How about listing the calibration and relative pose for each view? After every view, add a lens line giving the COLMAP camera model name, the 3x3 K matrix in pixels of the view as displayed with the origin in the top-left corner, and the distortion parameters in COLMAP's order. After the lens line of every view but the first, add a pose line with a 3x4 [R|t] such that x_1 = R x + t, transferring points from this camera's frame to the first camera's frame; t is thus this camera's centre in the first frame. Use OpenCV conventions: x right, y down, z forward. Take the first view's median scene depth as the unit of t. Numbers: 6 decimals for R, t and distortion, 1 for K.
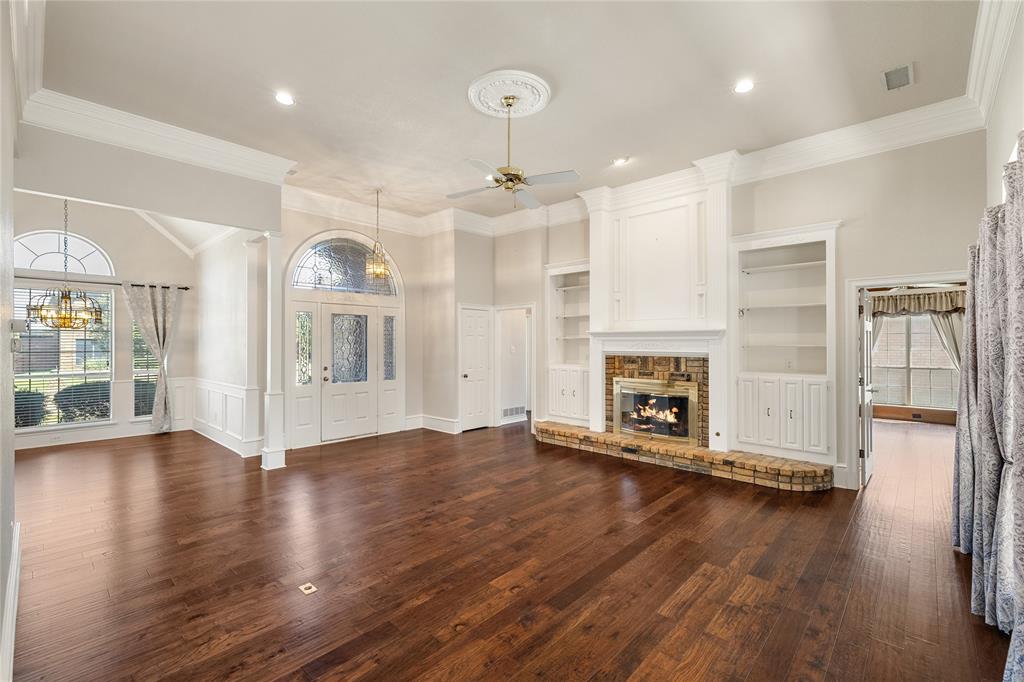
lens RADIAL K [[439.4, 0, 517.3], [0, 439.4, 342.9], [0, 0, 1]] dist [0.001813, 0.000590]
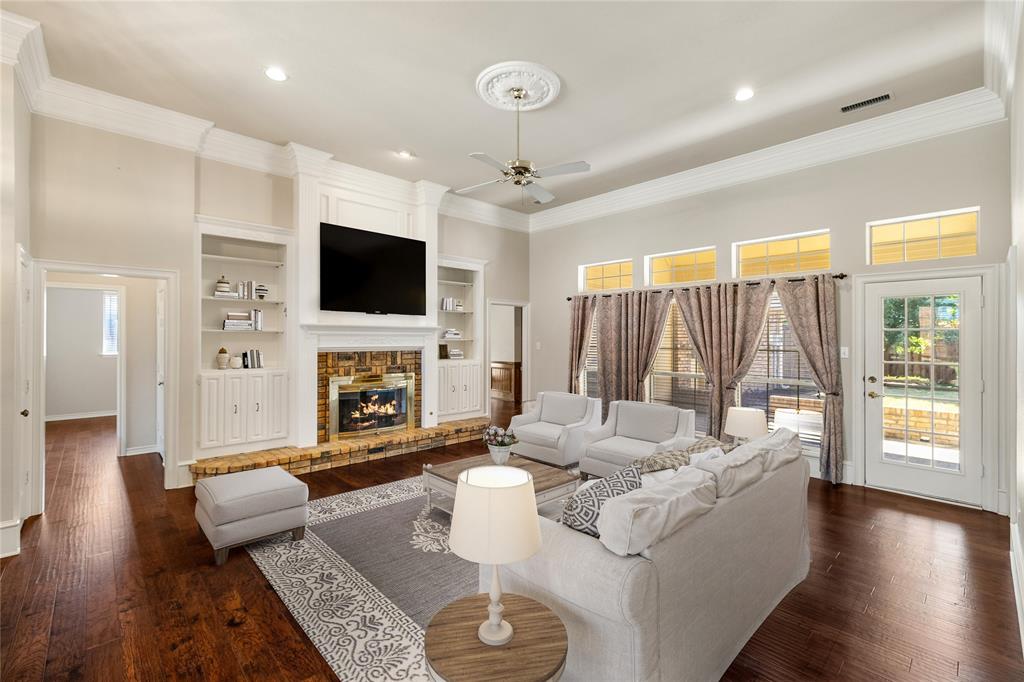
lens RADIAL K [[439.4, 0, 516.5], [0, 439.4, 337.5], [0, 0, 1]] dist [0.001813, 0.000590]
pose [[0.075937, 0.000893, 0.997112, -0.660089], [-0.003427, 0.999994, -0.000635, -0.001175], [-0.997107, -0.003369, 0.075940, 0.607859]]
